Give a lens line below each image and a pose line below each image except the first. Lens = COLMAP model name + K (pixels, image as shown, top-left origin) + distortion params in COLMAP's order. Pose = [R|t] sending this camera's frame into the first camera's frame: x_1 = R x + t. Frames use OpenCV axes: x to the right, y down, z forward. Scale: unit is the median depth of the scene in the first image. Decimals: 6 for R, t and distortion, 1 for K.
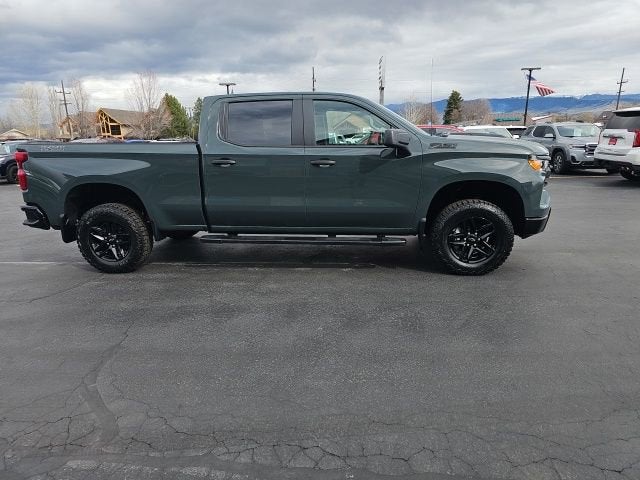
lens RADIAL K [[417.5, 0, 314.9], [0, 417.5, 241.1], [0, 0, 1]] dist [0.056695, -0.045192]
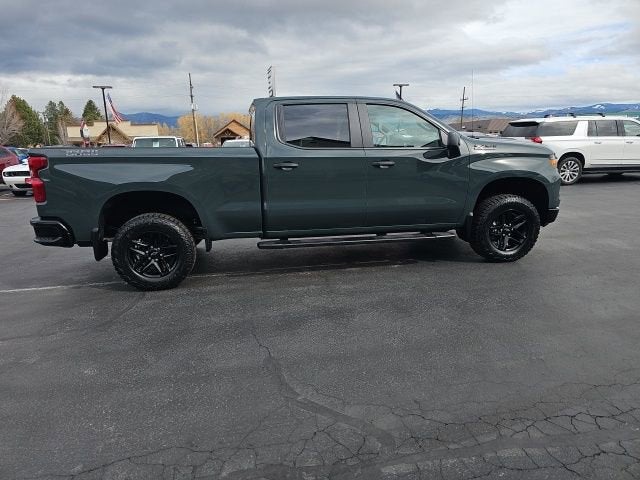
lens RADIAL K [[417.5, 0, 308.9], [0, 417.5, 241.2], [0, 0, 1]] dist [0.056695, -0.045192]
pose [[0.961632, -0.062097, 0.267221, -0.424137], [0.067177, 0.997692, -0.009899, 0.001697], [-0.265989, 0.027470, 0.963584, 0.049057]]
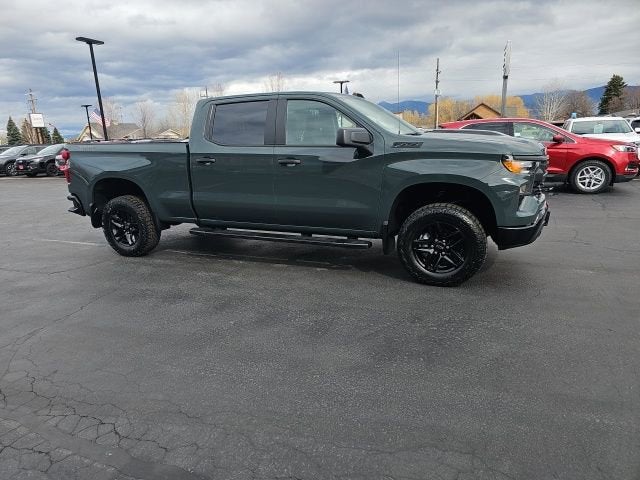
lens RADIAL K [[418.0, 0, 312.1], [0, 418.0, 240.2], [0, 0, 1]] dist [0.055645, -0.045010]
pose [[0.957063, 0.060024, -0.283596, 0.350682], [-0.058090, 0.998195, 0.015234, -0.015794], [0.283999, 0.001894, 0.958823, 0.041084]]
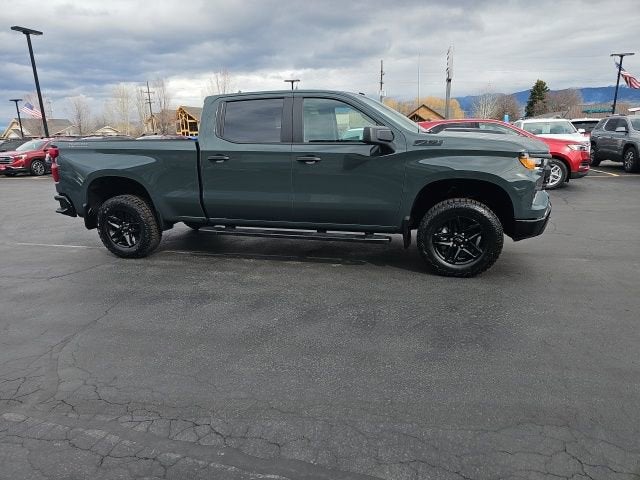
lens RADIAL K [[417.5, 0, 310.3], [0, 417.5, 239.5], [0, 0, 1]] dist [0.056695, -0.045192]
pose [[0.985426, 0.037973, -0.165813, 0.189339], [-0.036628, 0.999267, 0.011167, -0.003137], [0.166115, -0.004931, 0.986094, -0.007792]]
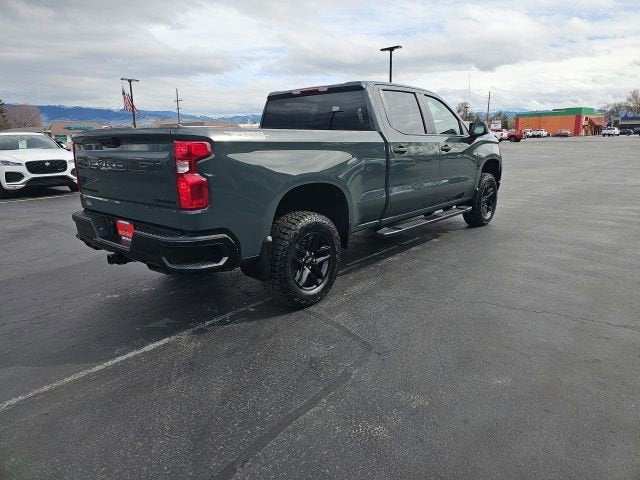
lens RADIAL K [[417.5, 0, 319.5], [0, 417.5, 235.0], [0, 0, 1]] dist [0.056695, -0.045192]
pose [[0.571631, -0.173769, 0.801899, -1.105786], [0.202274, 0.976998, 0.067521, -0.097150], [-0.795187, 0.123606, 0.593632, 0.578731]]
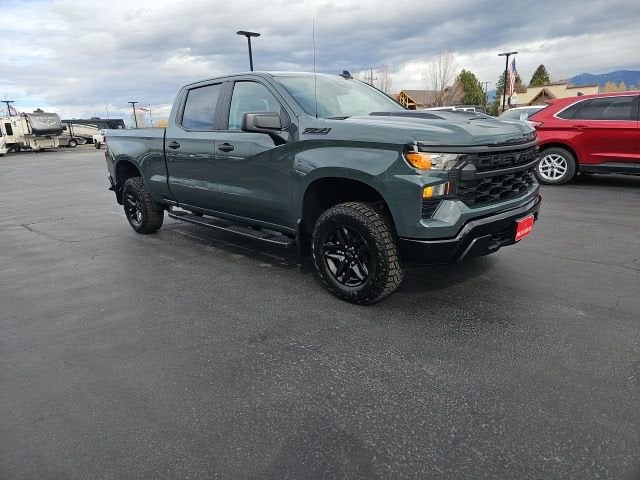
lens RADIAL K [[417.5, 0, 318.0], [0, 417.5, 229.8], [0, 0, 1]] dist [0.056695, -0.045192]
pose [[0.784069, 0.139646, -0.604760, 0.745174], [-0.124013, 0.989961, 0.067810, -0.089220], [0.608158, 0.021830, 0.793516, 0.353457]]
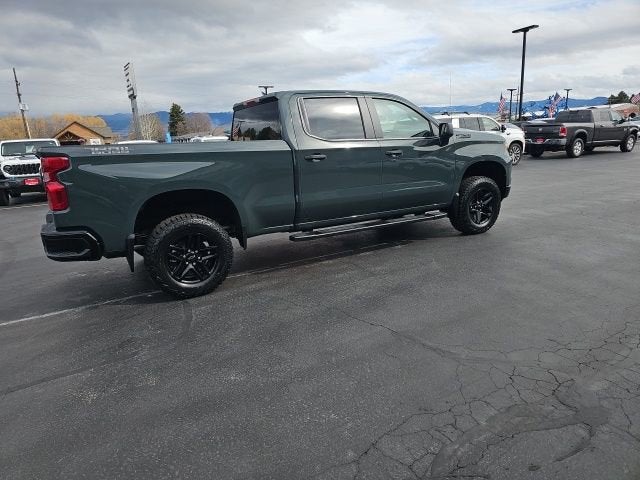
lens RADIAL K [[417.5, 0, 311.7], [0, 417.5, 240.9], [0, 0, 1]] dist [0.056695, -0.045192]
pose [[0.815950, -0.152416, 0.557670, -0.788108], [0.167552, 0.985566, 0.024211, -0.016348], [-0.553311, 0.073684, 0.829710, 0.186876]]
